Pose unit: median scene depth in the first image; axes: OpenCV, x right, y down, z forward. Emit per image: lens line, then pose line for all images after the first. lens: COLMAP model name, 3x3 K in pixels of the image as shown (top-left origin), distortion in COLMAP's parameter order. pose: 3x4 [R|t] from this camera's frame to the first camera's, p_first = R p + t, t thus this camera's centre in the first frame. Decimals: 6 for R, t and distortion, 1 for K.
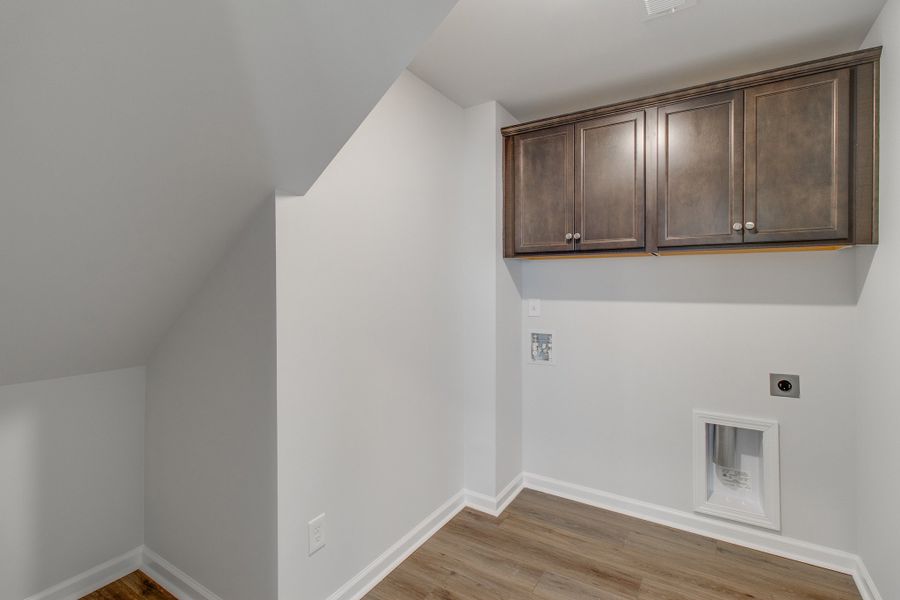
lens RADIAL K [[418.3, 0, 454.8], [0, 418.3, 290.7], [0, 0, 1]] dist [0.000459, -0.000345]
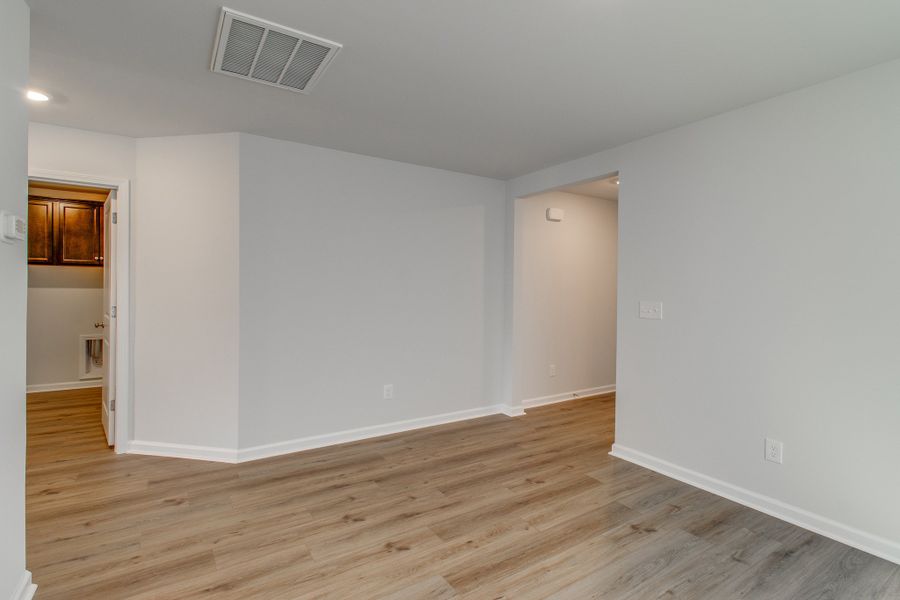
lens RADIAL K [[418.3, 0, 454.8], [0, 418.3, 290.7], [0, 0, 1]] dist [0.000459, -0.000345]
pose [[0.370494, -0.002074, 0.928833, -0.794582], [-0.001148, 0.999996, 0.002691, 0.034426], [-0.928834, -0.002063, 0.370490, -1.756989]]
